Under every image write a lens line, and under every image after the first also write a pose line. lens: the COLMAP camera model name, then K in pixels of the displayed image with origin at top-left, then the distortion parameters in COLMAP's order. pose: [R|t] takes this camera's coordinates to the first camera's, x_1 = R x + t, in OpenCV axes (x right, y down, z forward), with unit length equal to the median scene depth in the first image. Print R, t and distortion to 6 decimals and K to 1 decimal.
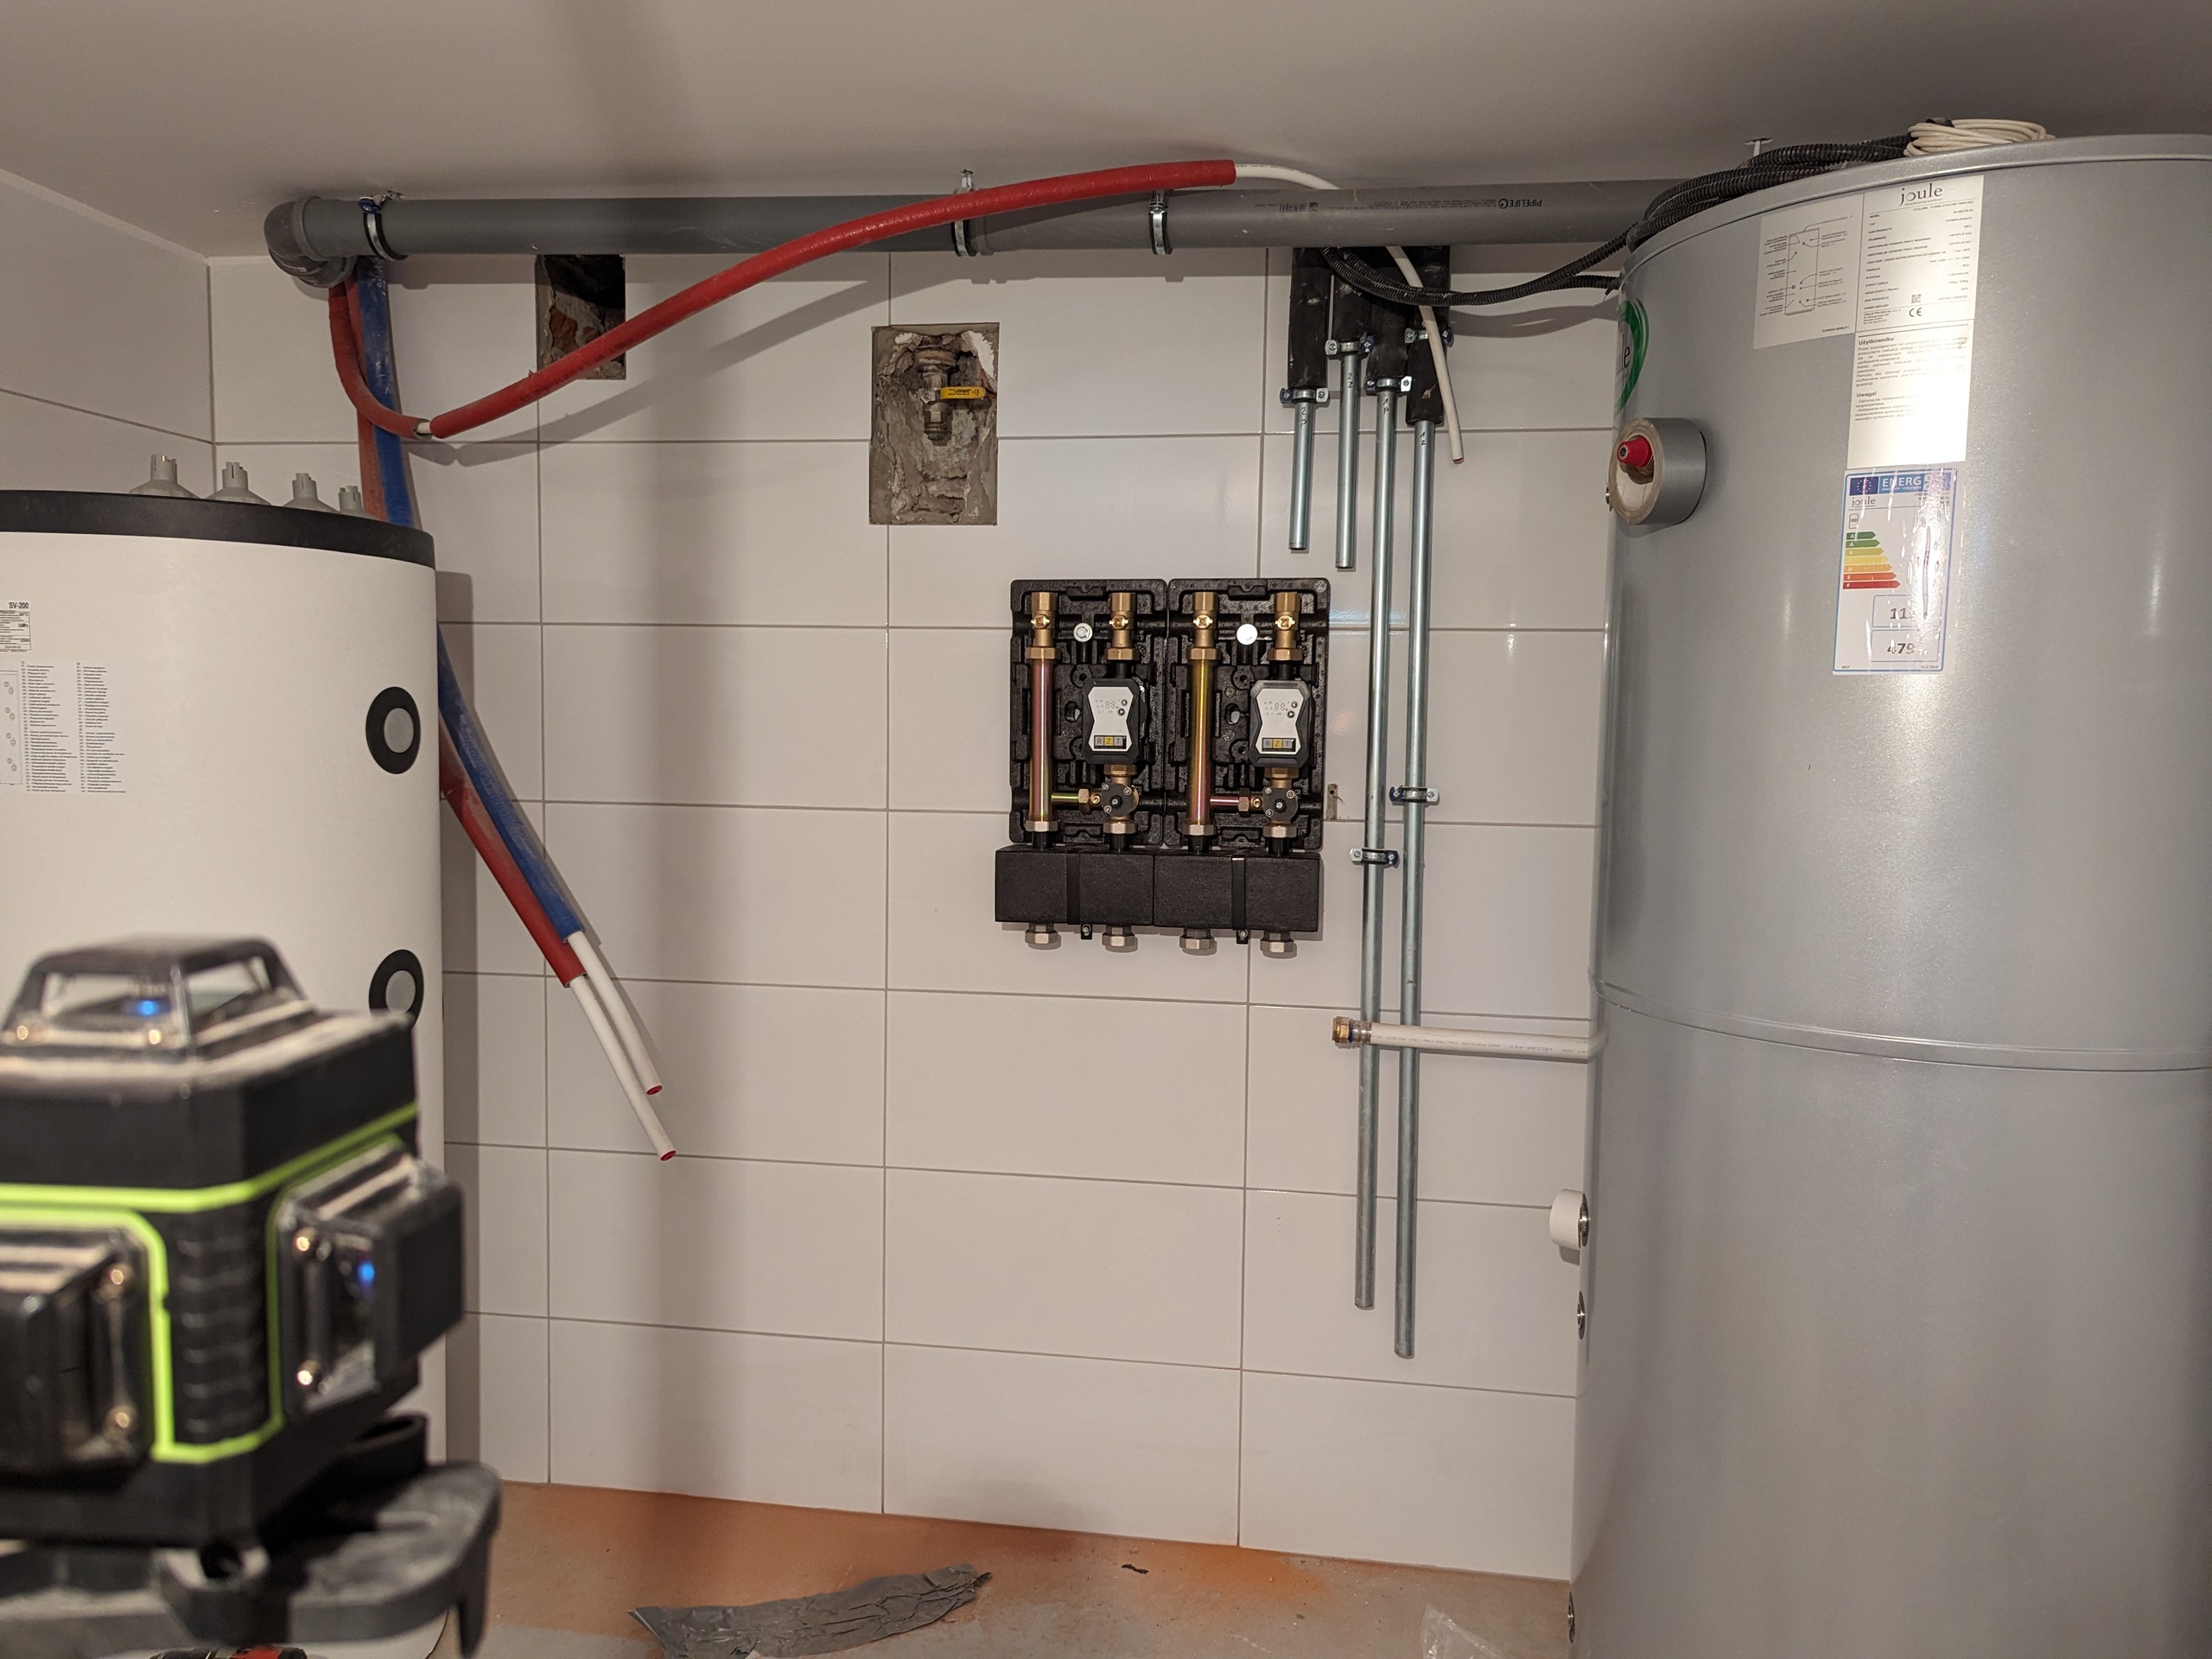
lens RADIAL K [[1544.5, 0, 1089.6], [0, 1544.5, 830.7], [0, 0, 1]] dist [0.155781, 0.000882]
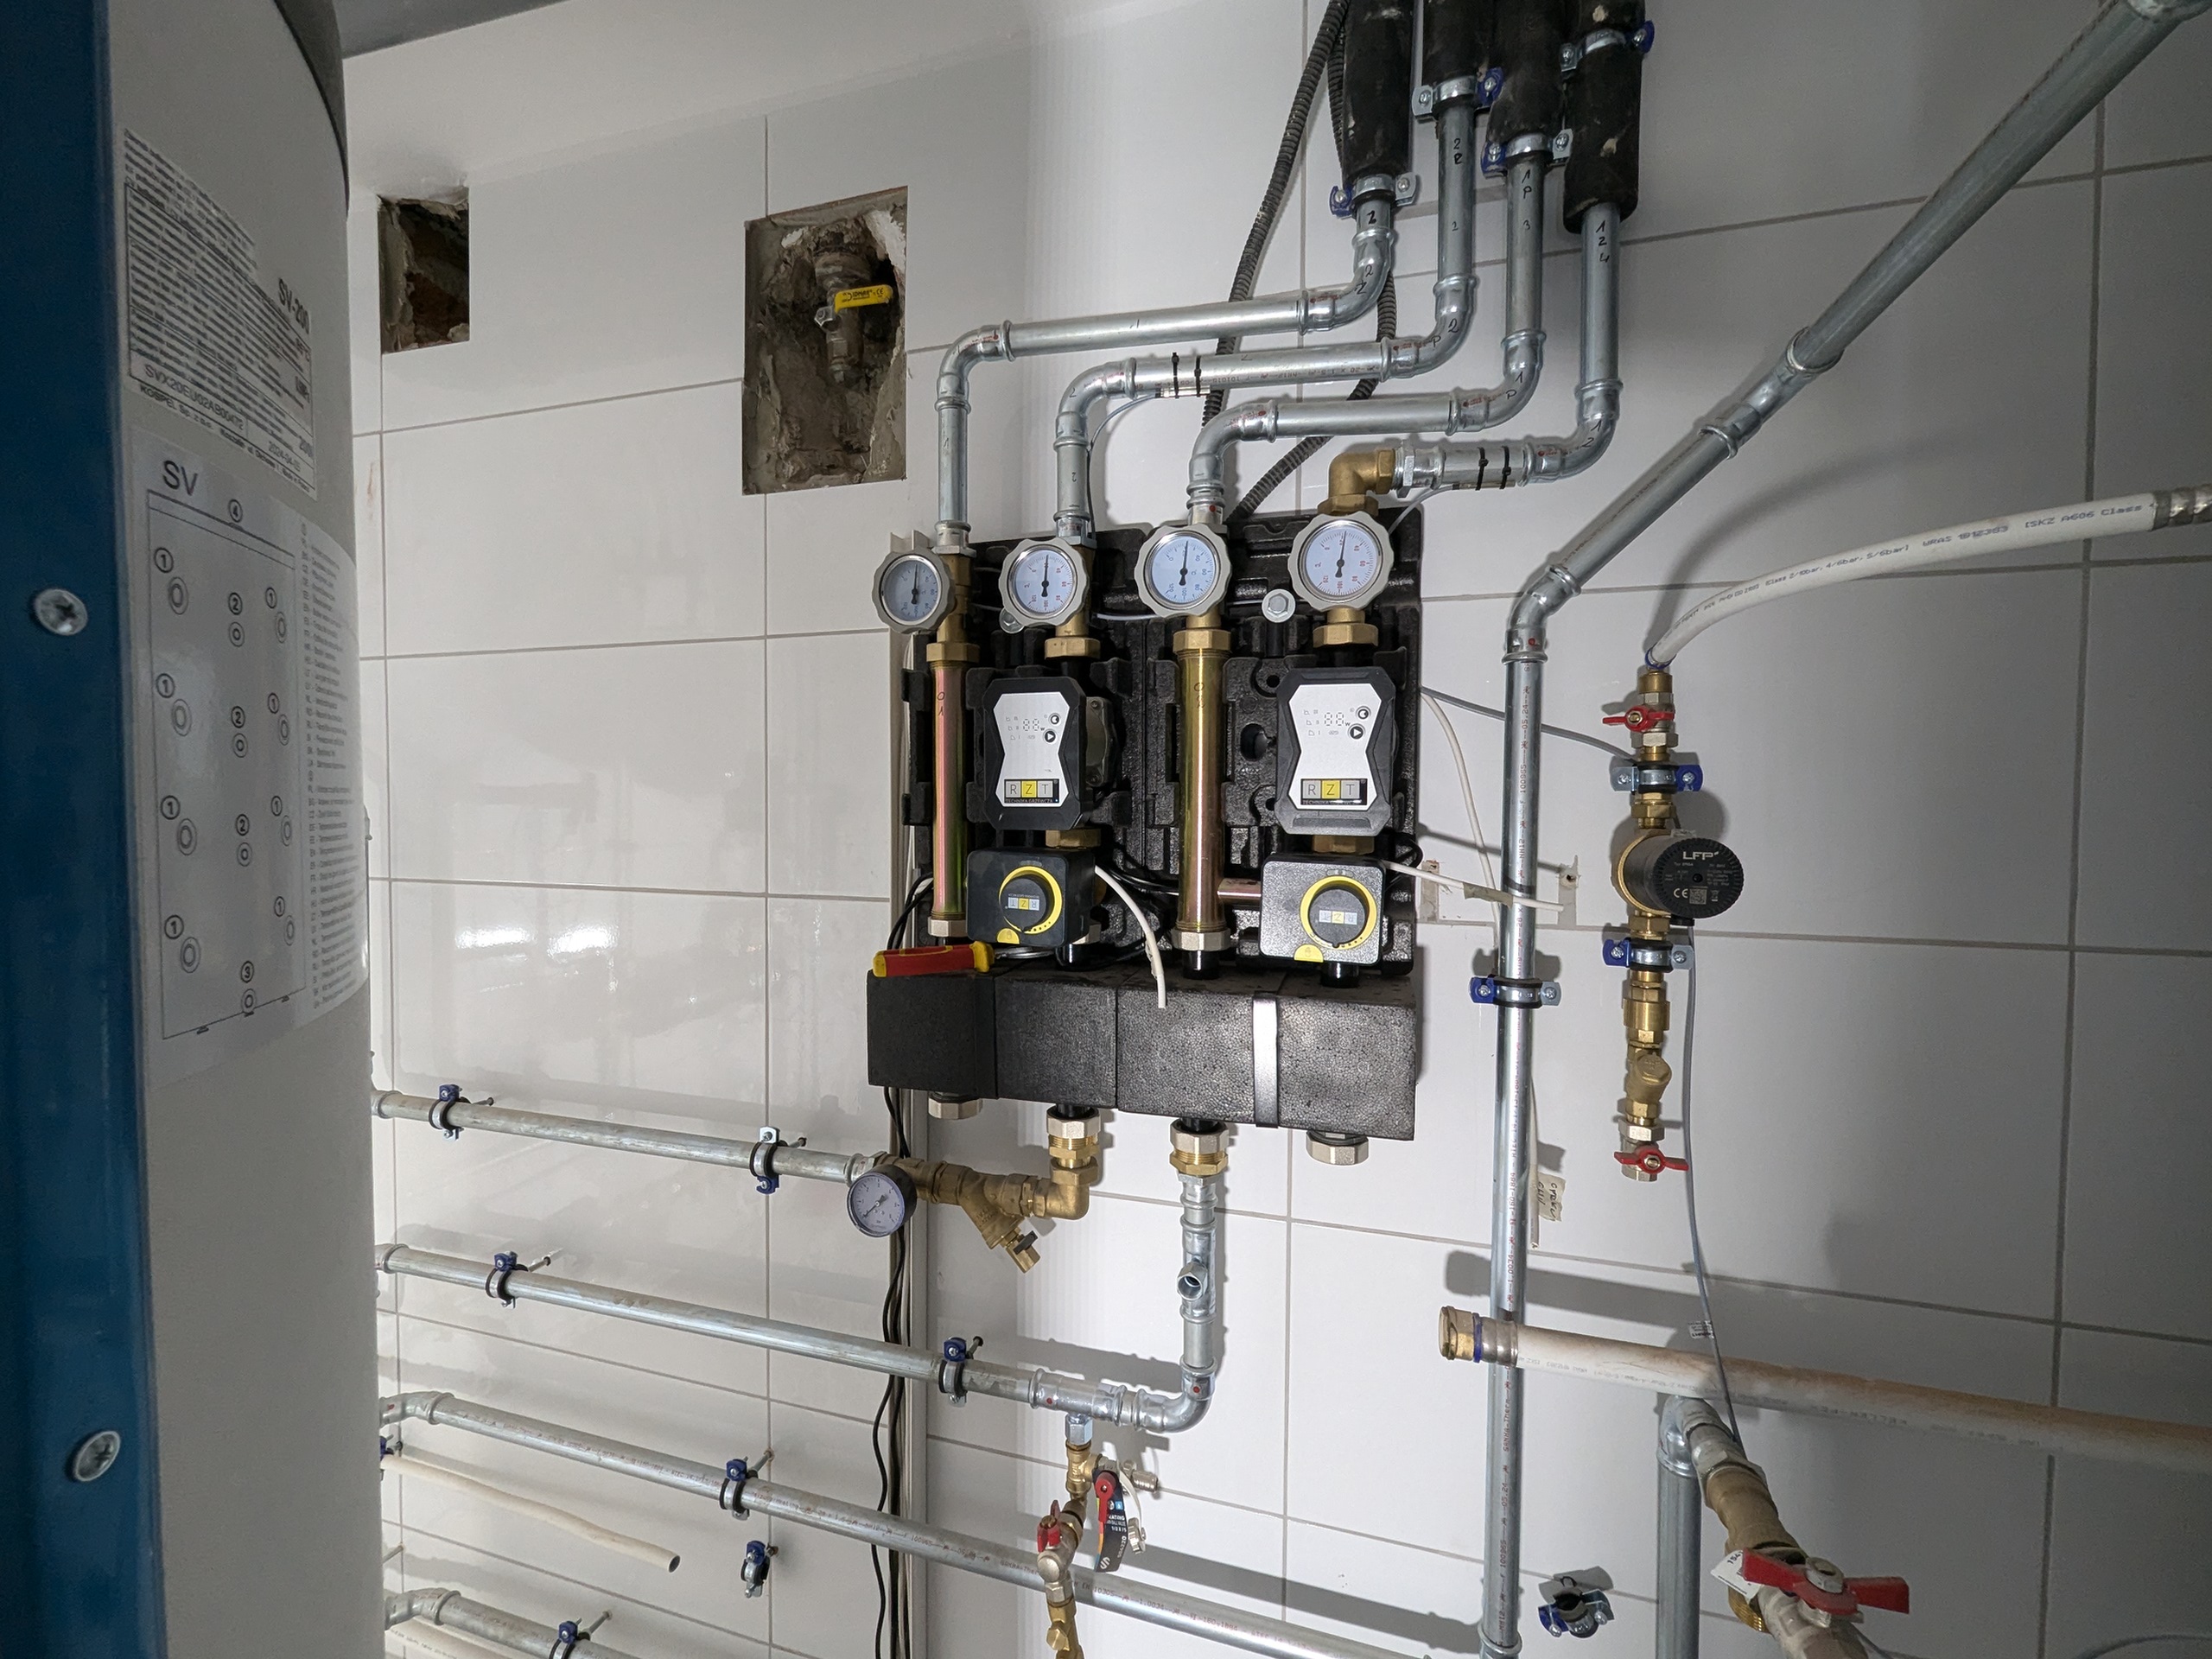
lens RADIAL K [[913.6, 0, 1071.0], [0, 913.6, 818.5], [0, 0, 1]] dist [-0.000332, -0.000183]
pose [[0.982732, 0.000854, -0.185032, 0.090264], [-0.011298, 0.998400, -0.055397, -0.027947], [0.184688, 0.056531, 0.981170, 0.663702]]
